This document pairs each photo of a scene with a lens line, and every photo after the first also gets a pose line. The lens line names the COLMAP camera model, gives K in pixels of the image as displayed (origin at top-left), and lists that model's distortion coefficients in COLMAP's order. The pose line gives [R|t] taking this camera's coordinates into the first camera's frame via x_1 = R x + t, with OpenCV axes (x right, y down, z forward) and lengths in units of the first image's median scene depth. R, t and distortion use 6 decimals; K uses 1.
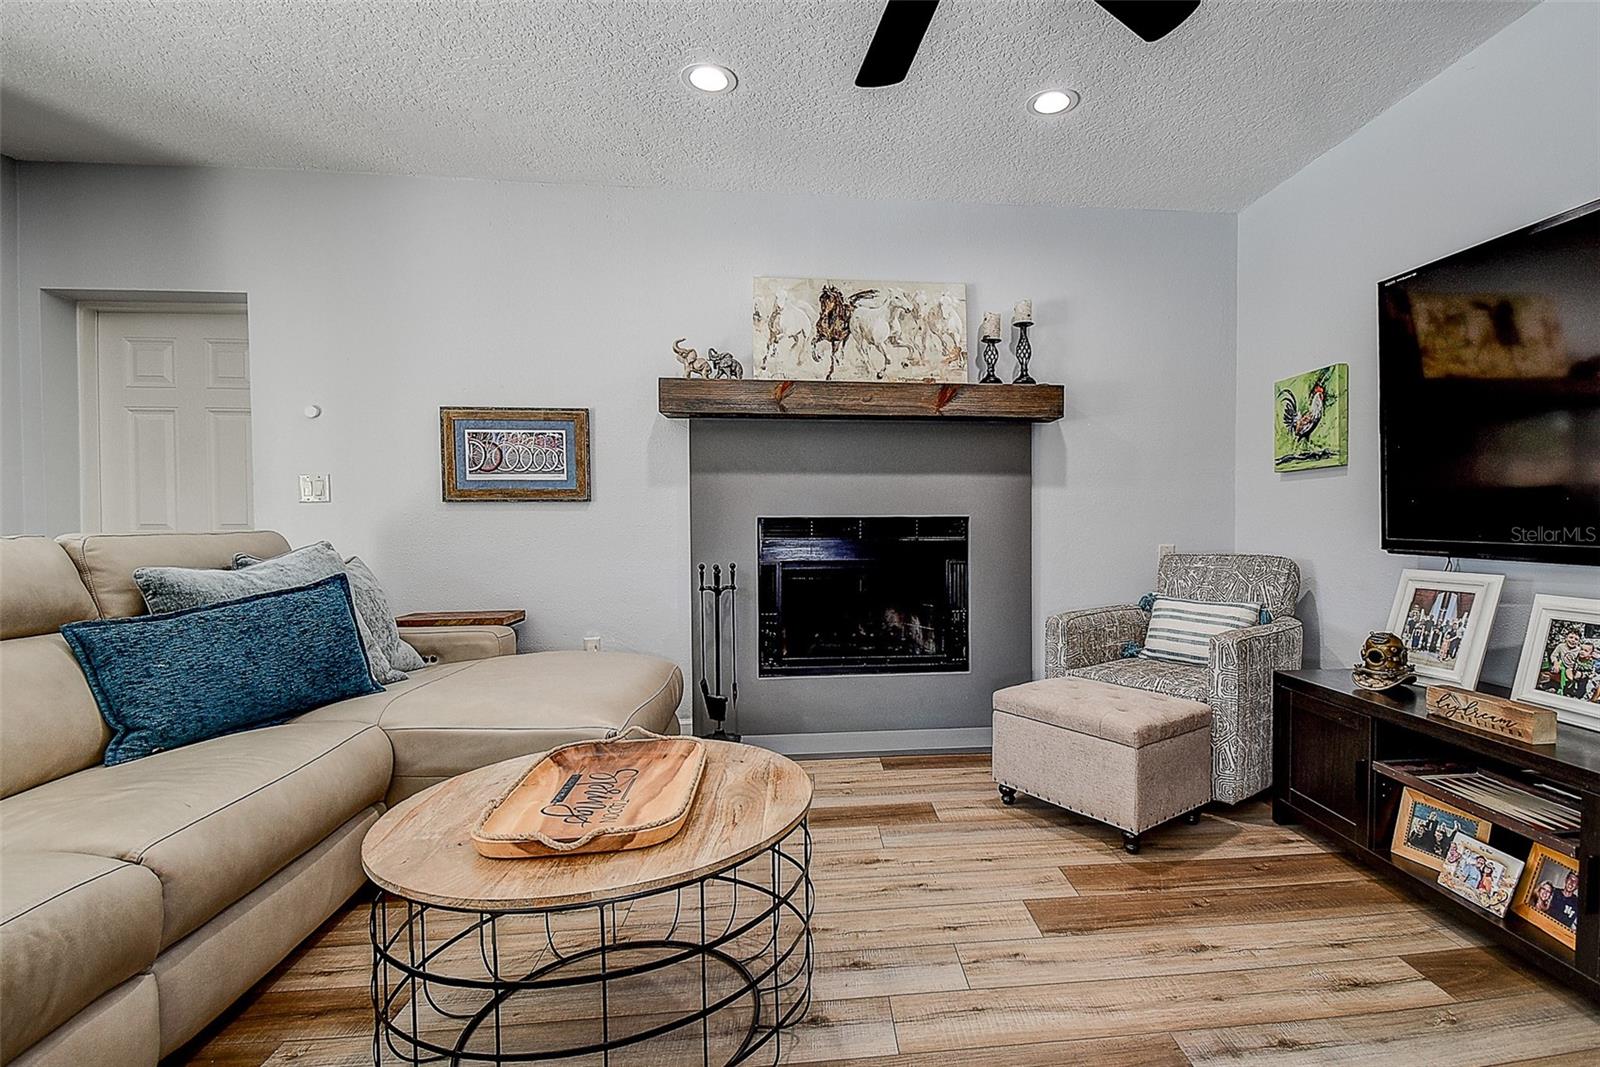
lens RADIAL K [[758.9, 0, 883.4], [0, 758.9, 536.1], [0, 0, 1]] dist [0.028724, -0.014920]
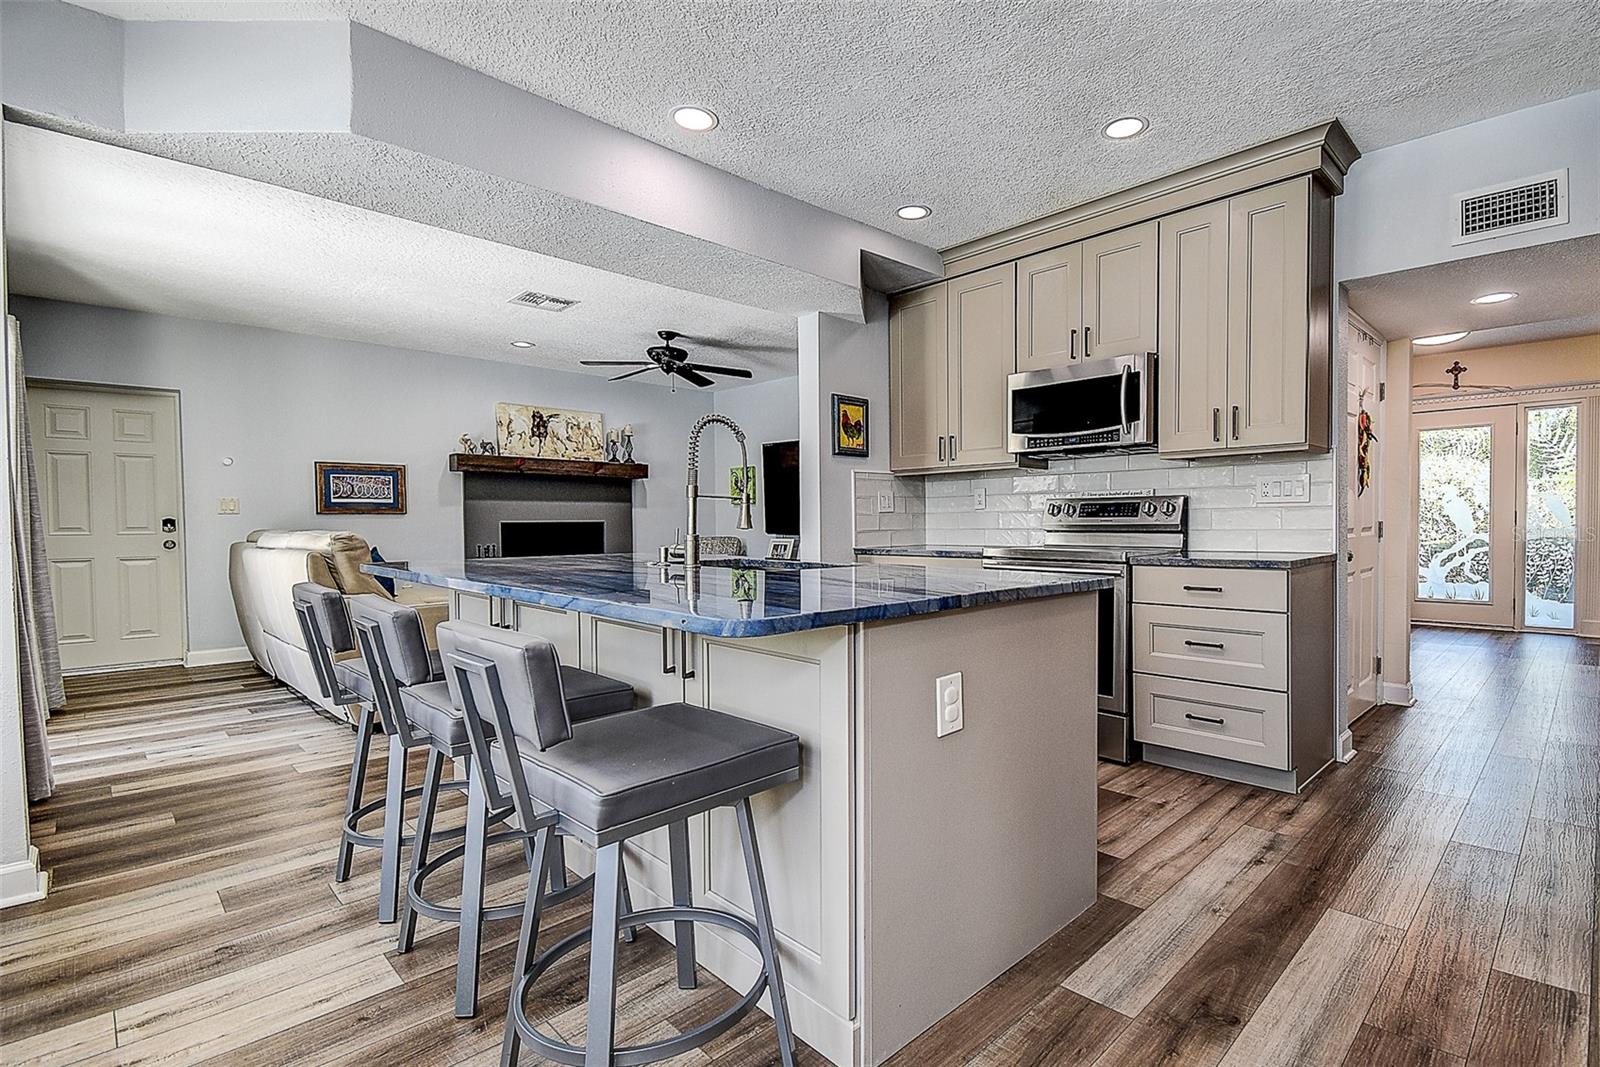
lens RADIAL K [[758.9, 0, 883.4], [0, 758.9, 536.1], [0, 0, 1]] dist [0.028724, -0.014920]
pose [[0.760086, -0.012410, 0.649704, -0.711069], [0.017080, 0.999854, -0.000884, 0.029186], [-0.649598, 0.011769, 0.760187, -1.188718]]
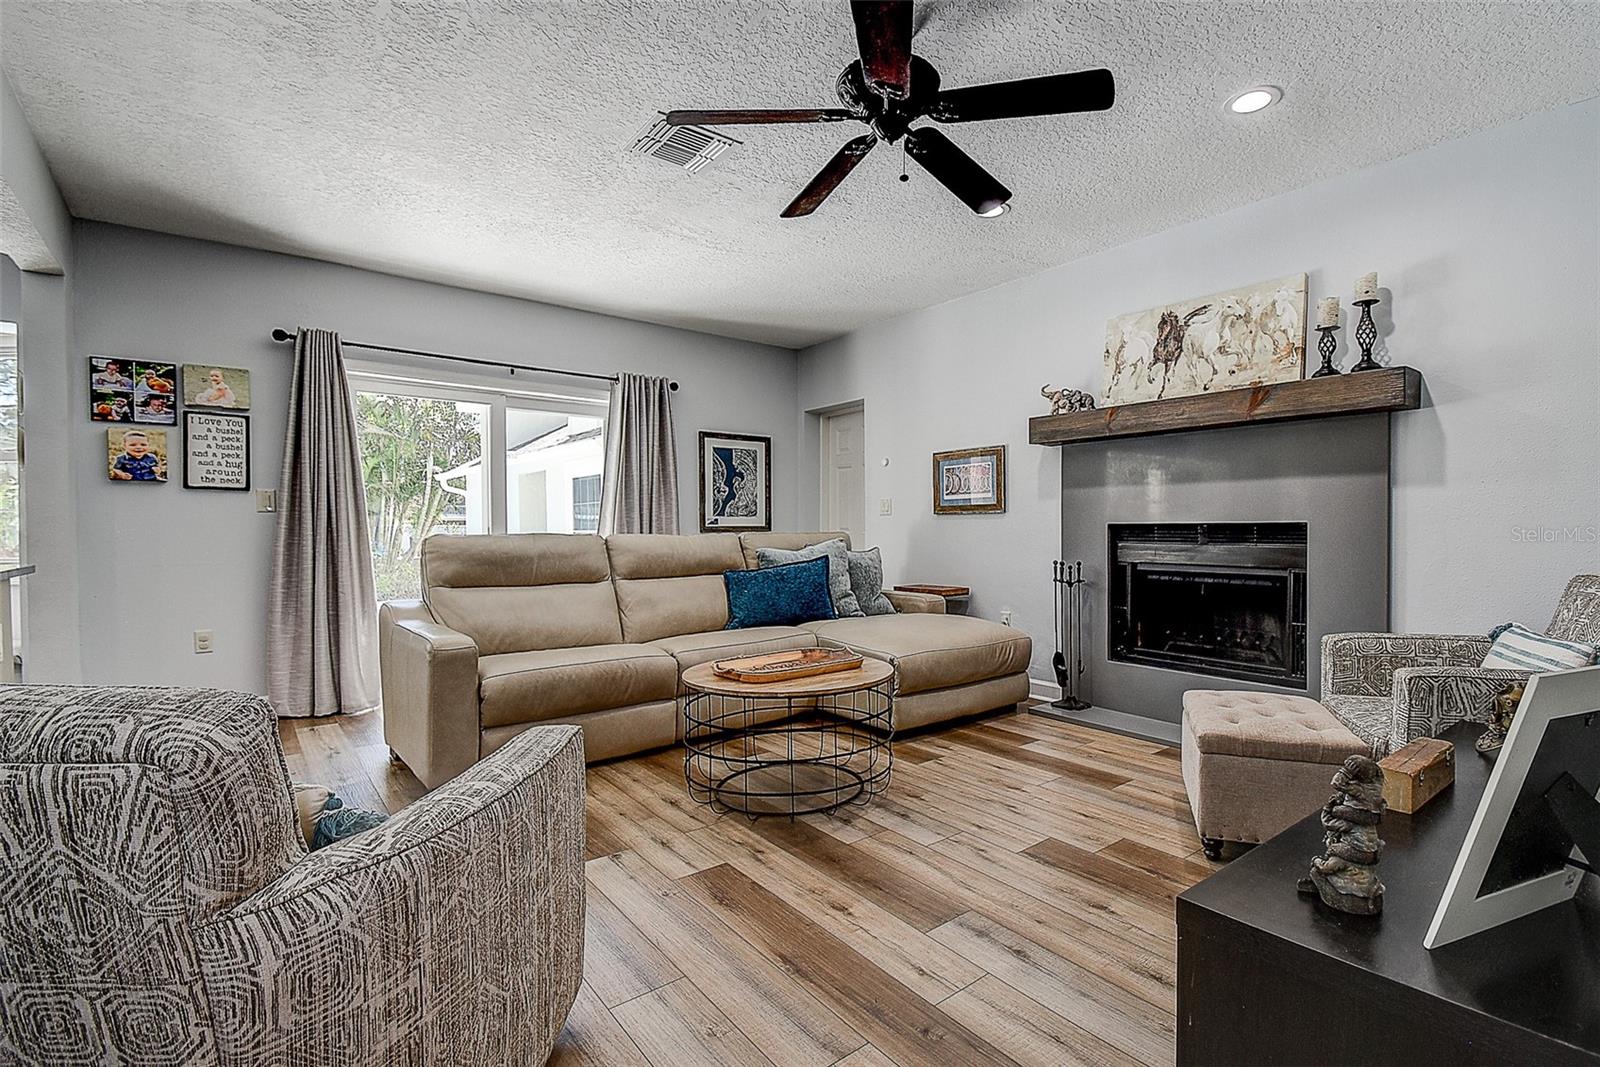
lens RADIAL K [[758.9, 0, 883.4], [0, 758.9, 536.1], [0, 0, 1]] dist [0.028724, -0.014920]
pose [[0.557998, 0.011788, -0.829758, 0.622109], [-0.017552, 0.999843, 0.002401, -0.002177], [0.829656, 0.013224, 0.558118, 0.054880]]
